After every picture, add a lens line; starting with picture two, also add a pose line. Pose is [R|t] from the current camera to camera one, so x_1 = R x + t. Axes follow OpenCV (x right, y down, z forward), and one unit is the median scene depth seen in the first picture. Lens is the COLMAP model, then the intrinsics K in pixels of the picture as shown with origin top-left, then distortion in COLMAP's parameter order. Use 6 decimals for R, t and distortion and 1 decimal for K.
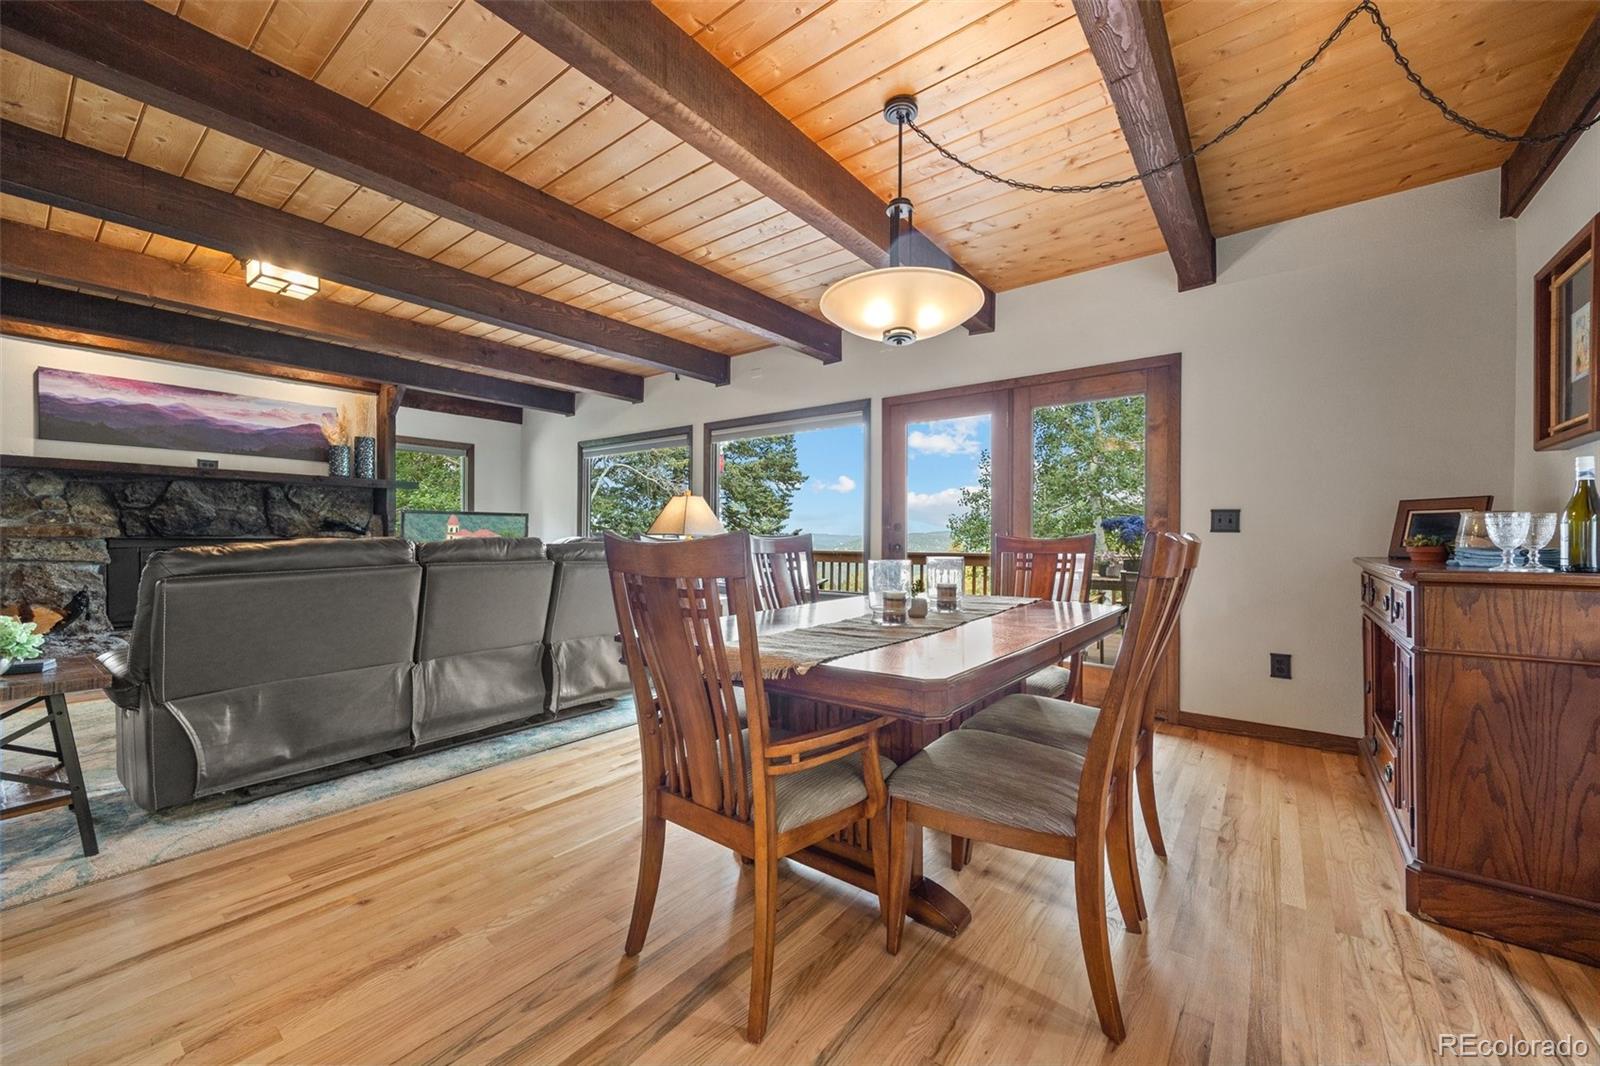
lens RADIAL K [[620.3, 0, 799.8], [0, 620.3, 536.1], [0, 0, 1]] dist [0.006489, -0.000178]
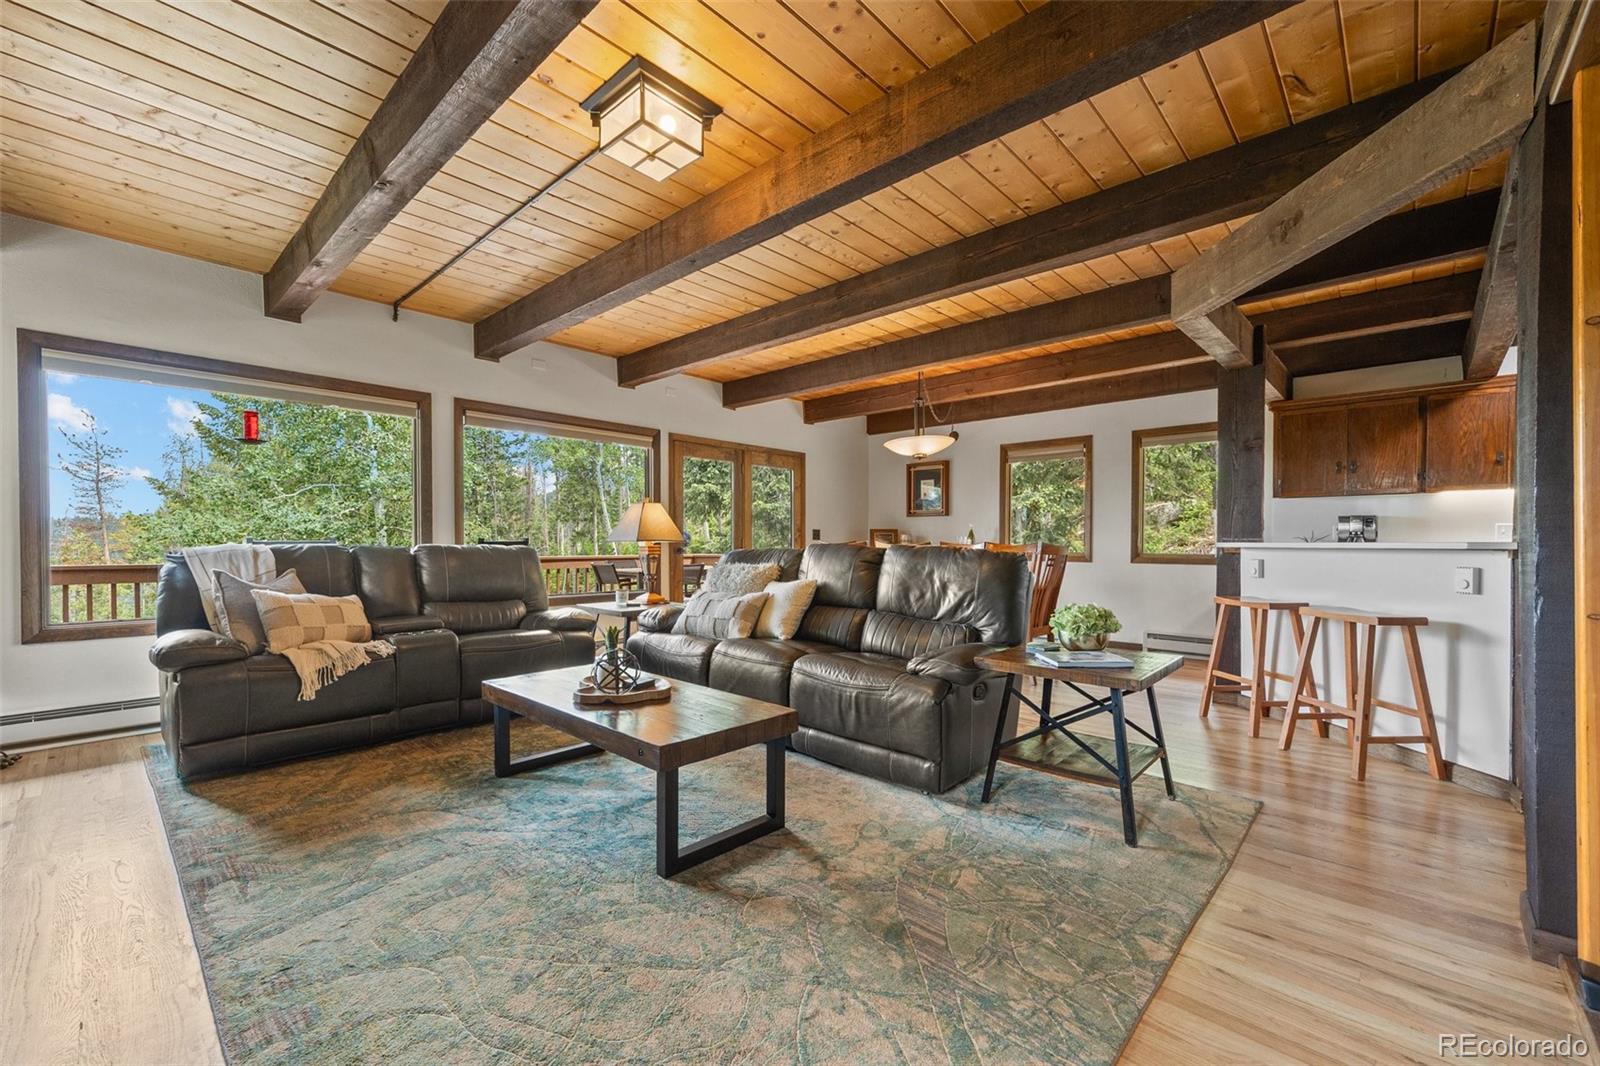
lens RADIAL K [[652.6, 0, 789.6], [0, 652.6, 553.8], [0, 0, 1]] dist [0.008264, -0.000046]
pose [[0.096354, -0.020224, 0.995142, -1.159080], [-0.001431, 0.999790, 0.020458, -0.002714], [-0.995346, -0.003395, 0.096305, 0.617768]]
